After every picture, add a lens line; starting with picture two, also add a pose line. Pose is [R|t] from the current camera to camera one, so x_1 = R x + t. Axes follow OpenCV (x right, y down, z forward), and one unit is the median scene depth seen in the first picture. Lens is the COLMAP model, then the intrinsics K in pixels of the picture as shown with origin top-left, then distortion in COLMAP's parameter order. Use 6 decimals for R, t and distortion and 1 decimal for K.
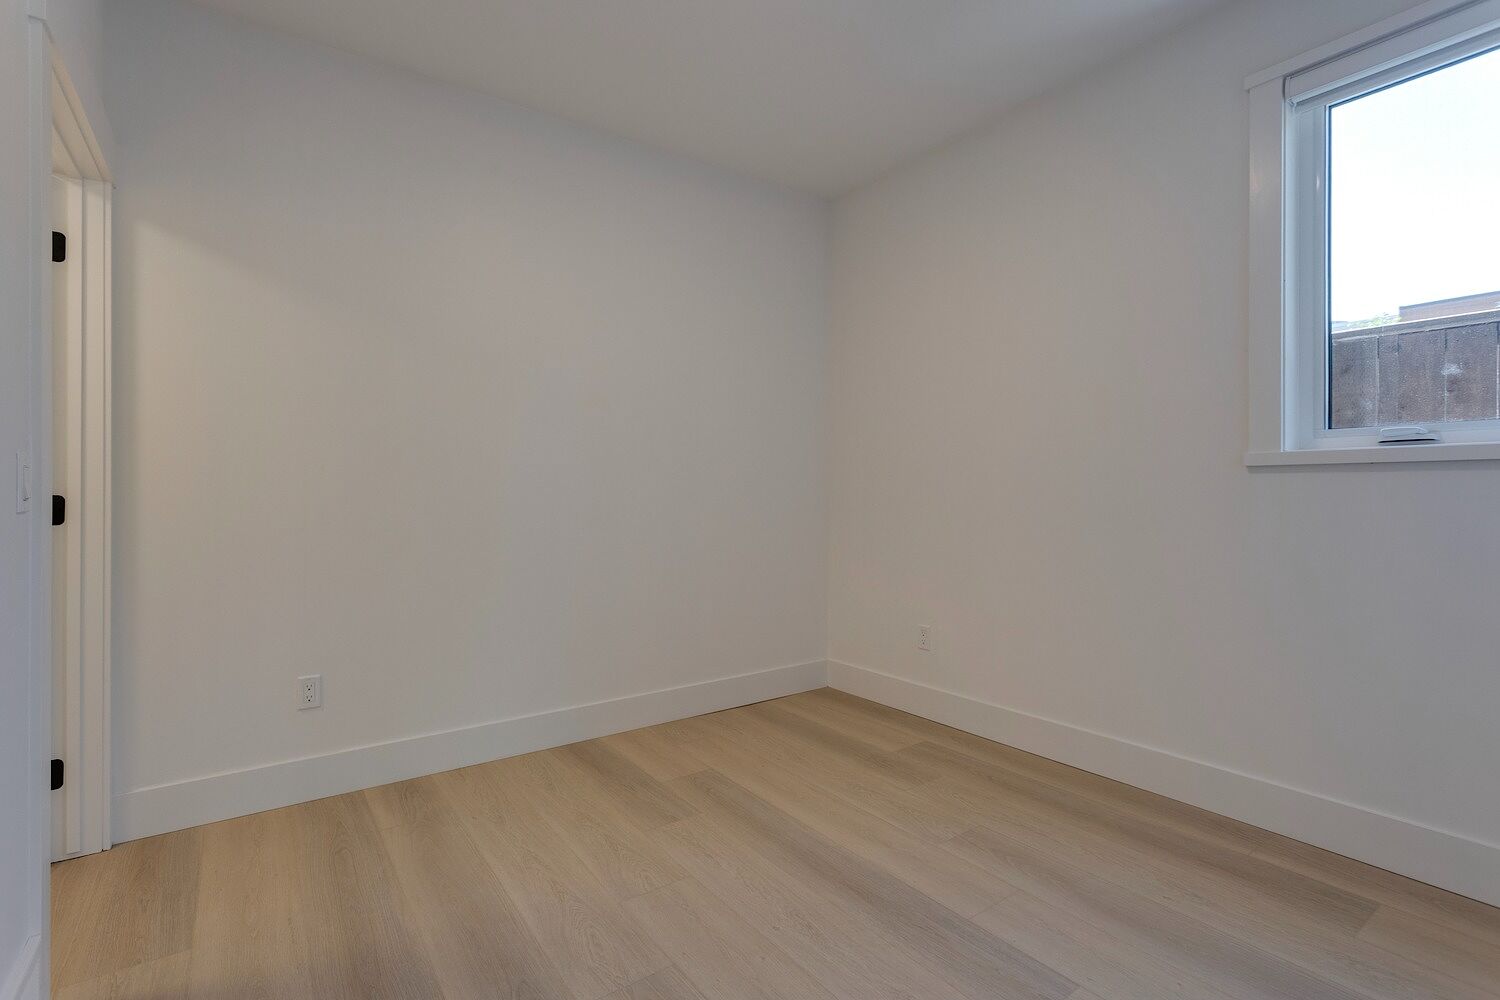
lens RADIAL K [[685.4, 0, 750.0], [0, 685.4, 500.0], [0, 0, 1]] dist [-0.015330, 0.000270]
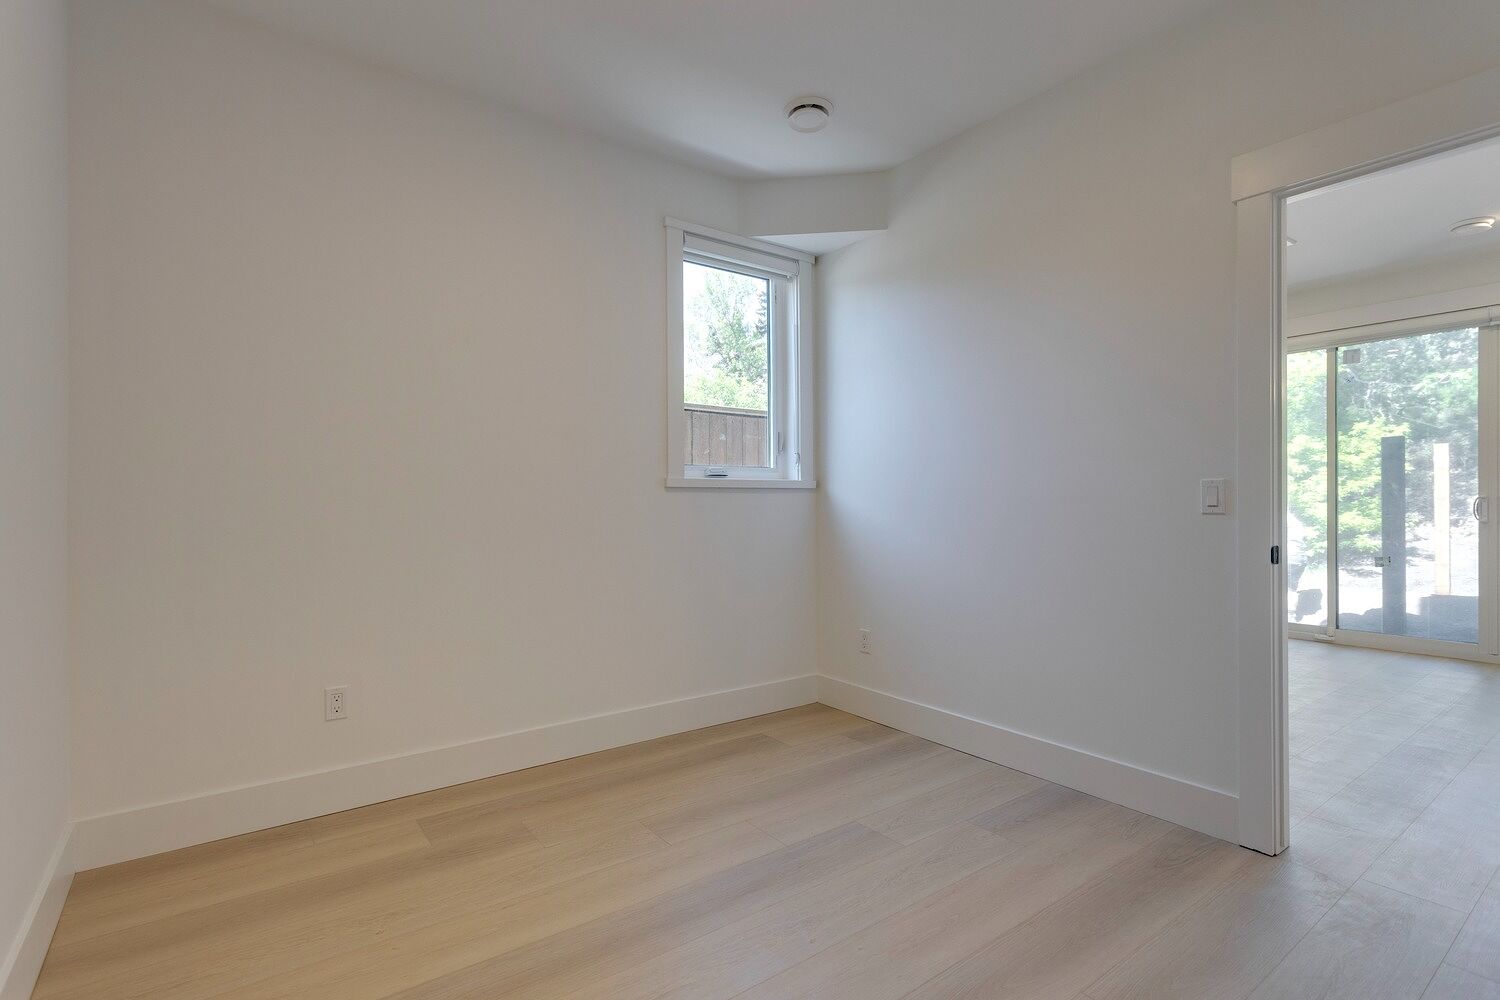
lens RADIAL K [[712.7, 0, 750.0], [0, 712.7, 500.0], [0, 0, 1]] dist [0.001468, 0.000296]
pose [[-0.018518, 0.000500, 0.999828, -0.790827], [0.008108, 0.999967, -0.000350, -0.019647], [-0.999796, 0.008100, -0.018521, 0.860333]]
